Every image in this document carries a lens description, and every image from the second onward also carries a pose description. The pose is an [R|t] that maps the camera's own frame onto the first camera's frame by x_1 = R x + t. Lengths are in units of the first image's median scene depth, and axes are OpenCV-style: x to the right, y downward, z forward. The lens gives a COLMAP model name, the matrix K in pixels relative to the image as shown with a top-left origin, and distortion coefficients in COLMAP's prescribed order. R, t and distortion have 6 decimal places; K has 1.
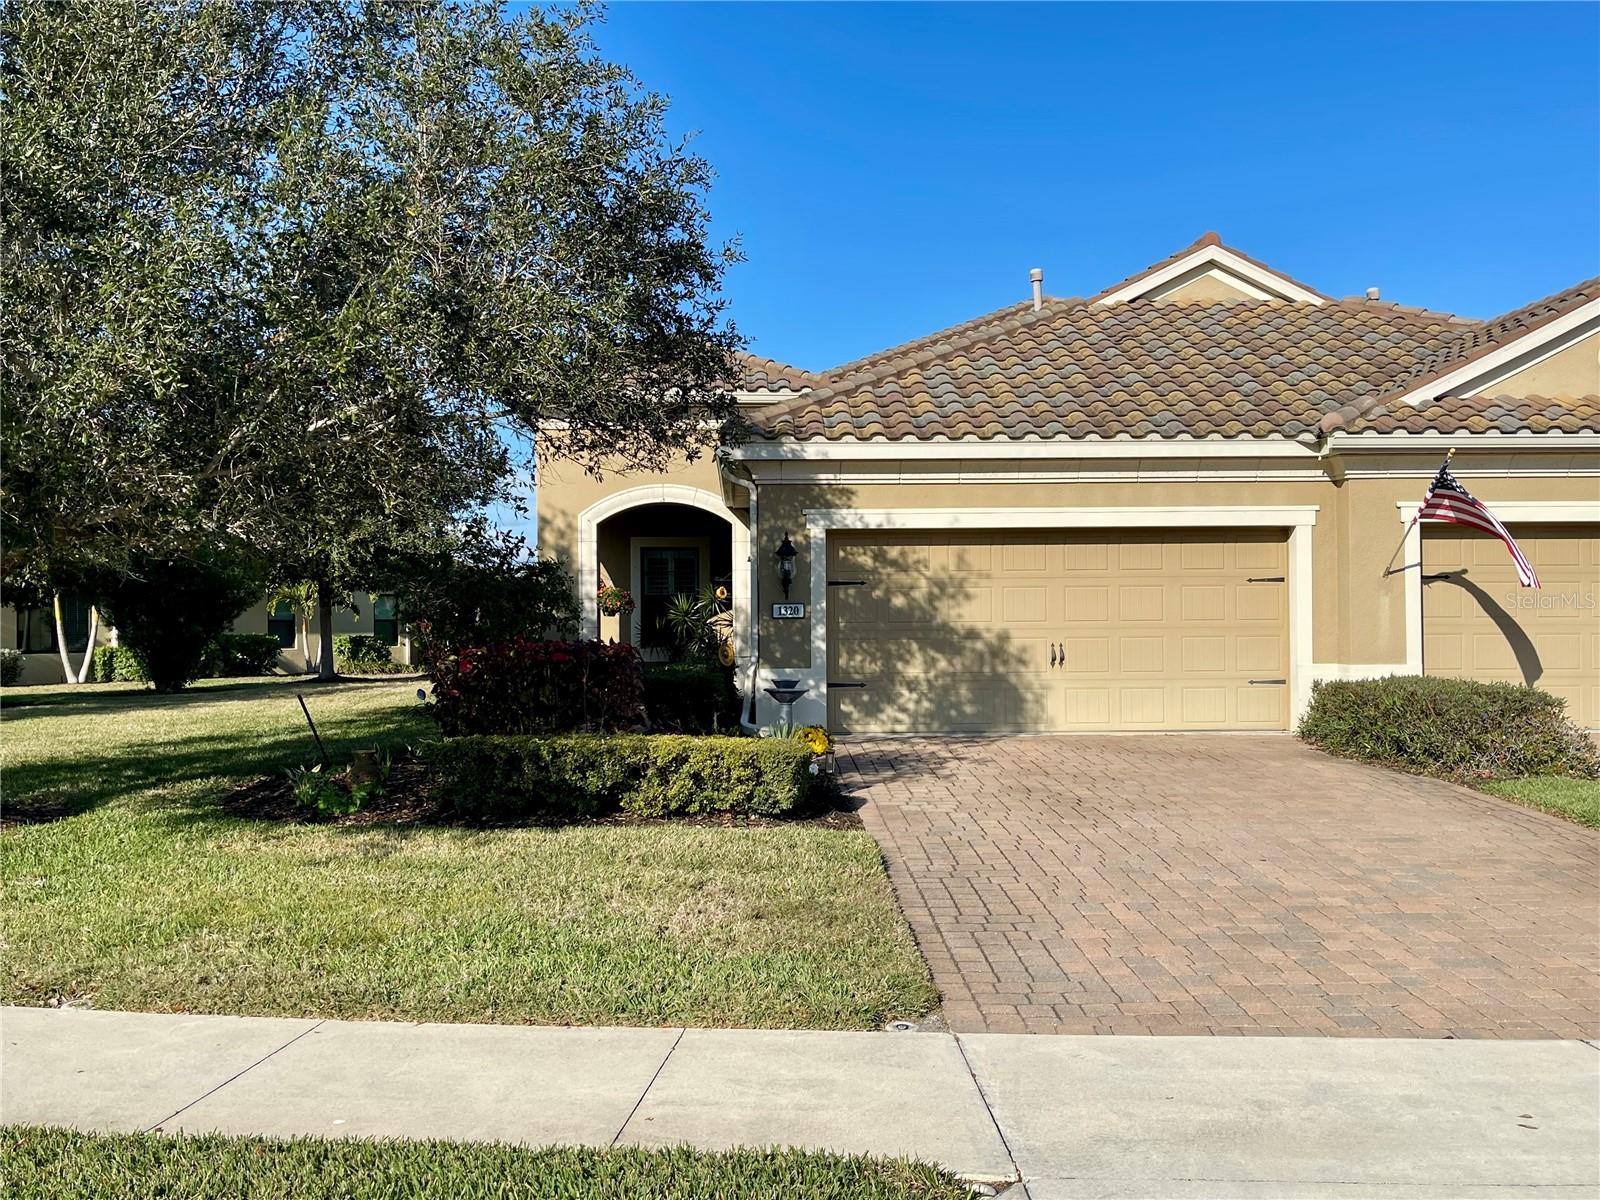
lens RADIAL K [[1391.6, 0, 800.0], [0, 1391.6, 600.0], [0, 0, 1]] dist [0.000874, 0.000365]
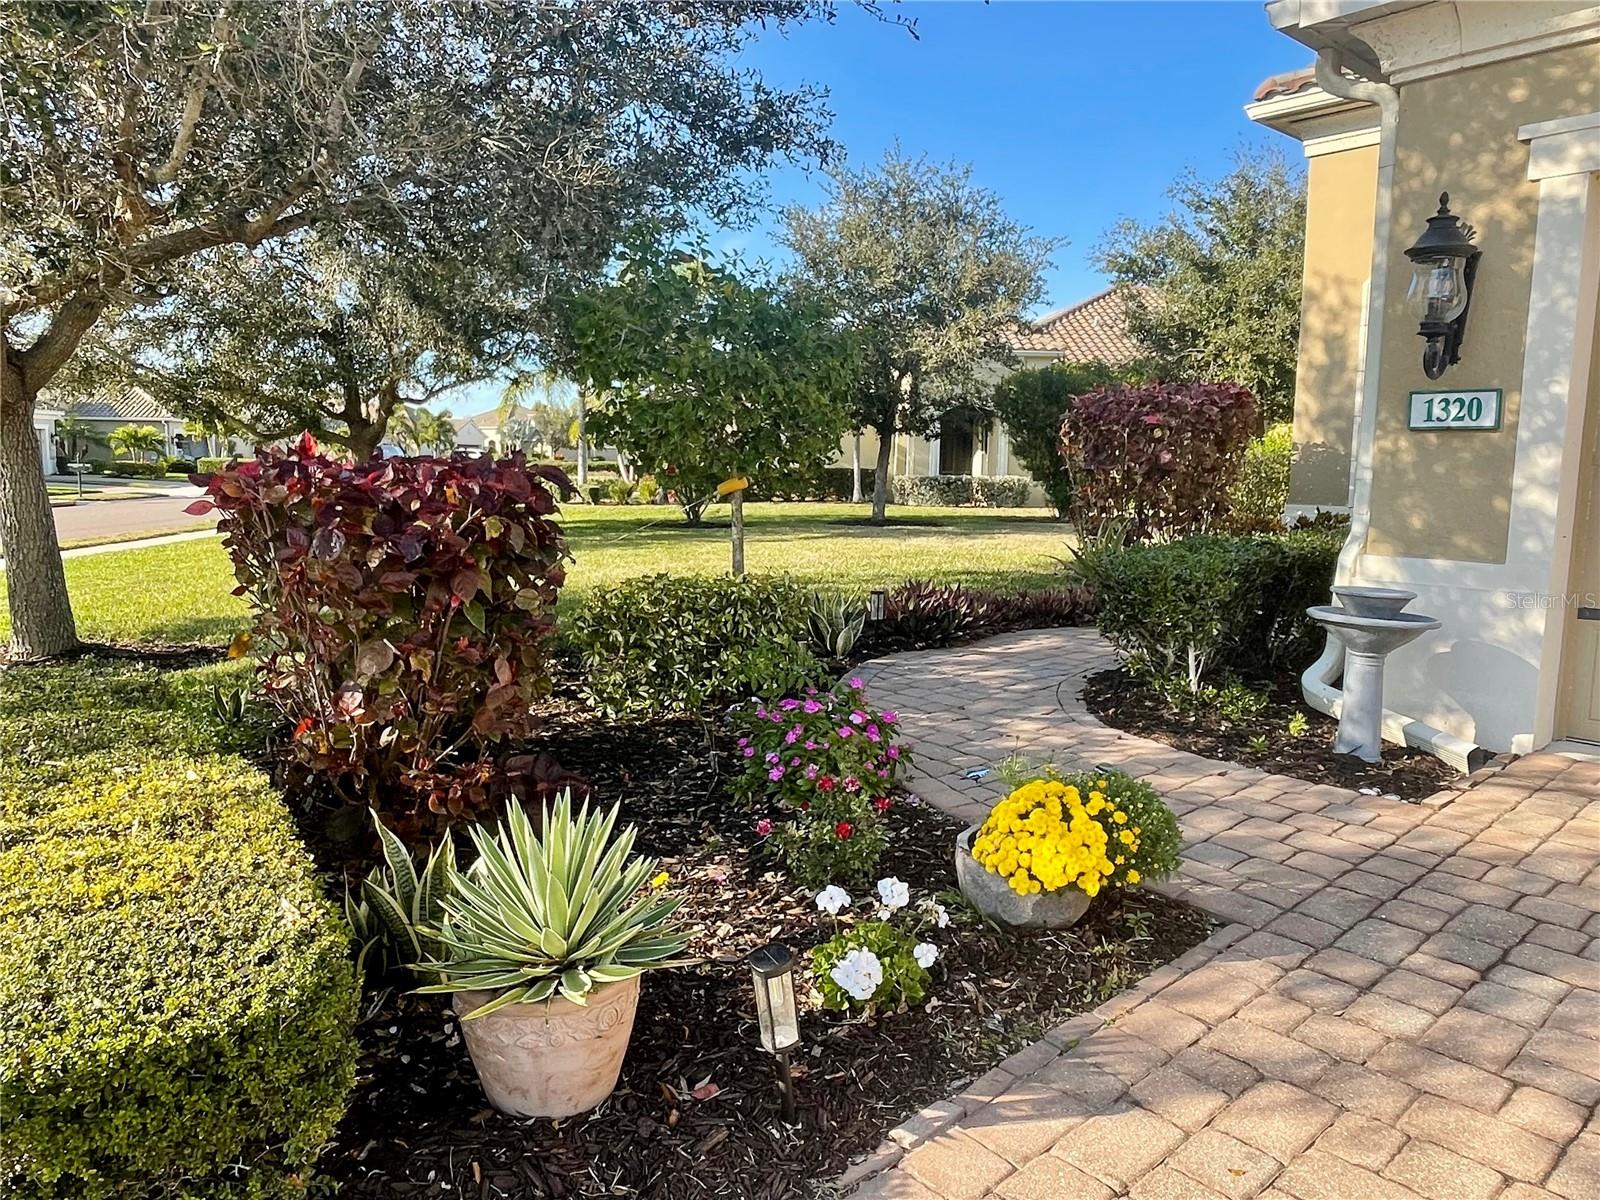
lens RADIAL K [[1090.9, 0, 800.0], [0, 1090.9, 600.0], [0, 0, 1]] dist [0.002410, 0.003562]
pose [[0.619886, 0.115705, -0.776114, 0.120405], [-0.004590, 0.989587, 0.143864, 0.017323], [0.784678, -0.085617, 0.613962, 0.664441]]
